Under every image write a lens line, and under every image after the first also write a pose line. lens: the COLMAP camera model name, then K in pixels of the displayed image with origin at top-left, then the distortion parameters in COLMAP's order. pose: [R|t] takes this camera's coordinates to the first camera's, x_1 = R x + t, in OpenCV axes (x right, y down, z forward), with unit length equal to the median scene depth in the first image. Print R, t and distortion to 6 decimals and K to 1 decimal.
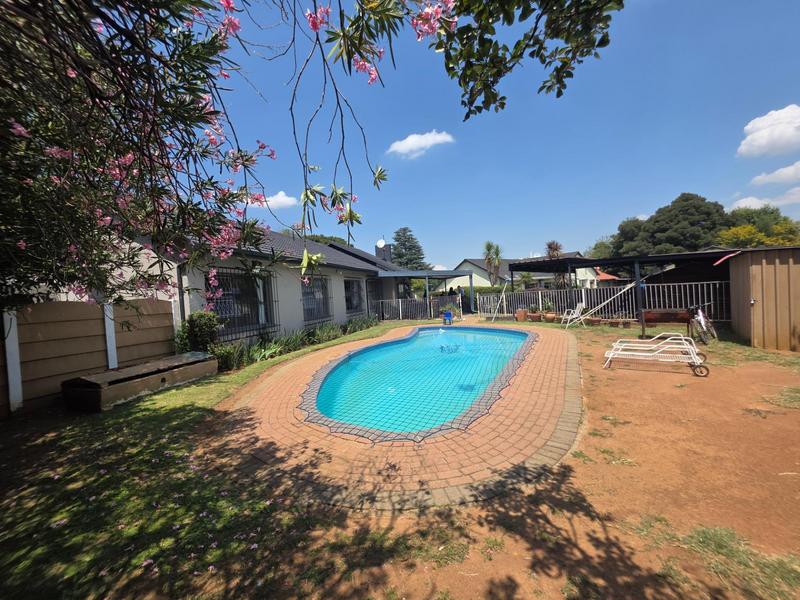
lens RADIAL K [[320.7, 0, 399.3], [0, 320.7, 297.3], [0, 0, 1]] dist [-0.001091, -0.000096]
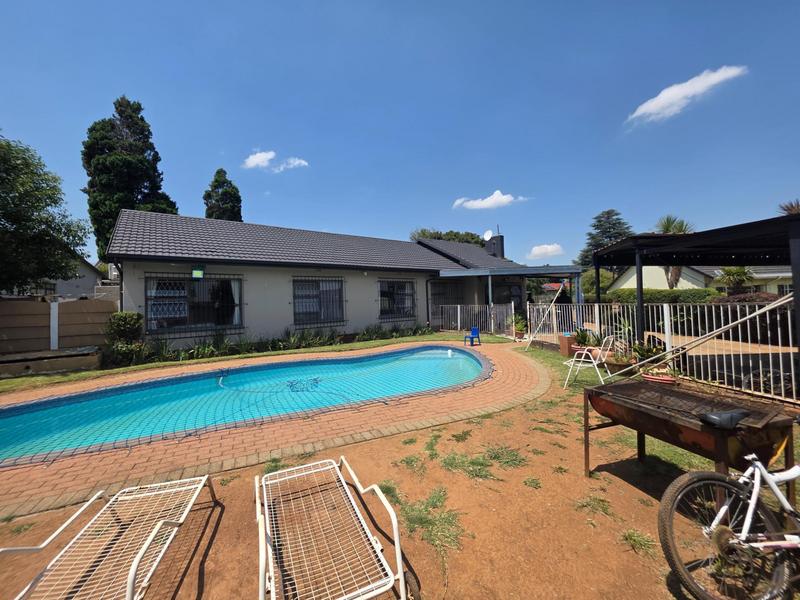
lens RADIAL K [[320.7, 0, 399.3], [0, 320.7, 297.3], [0, 0, 1]] dist [-0.001091, -0.000096]
pose [[0.795504, 0.027943, -0.605304, 0.407052], [-0.023793, 0.999606, 0.014877, -0.023437], [0.605482, 0.002567, 0.795855, 0.312989]]
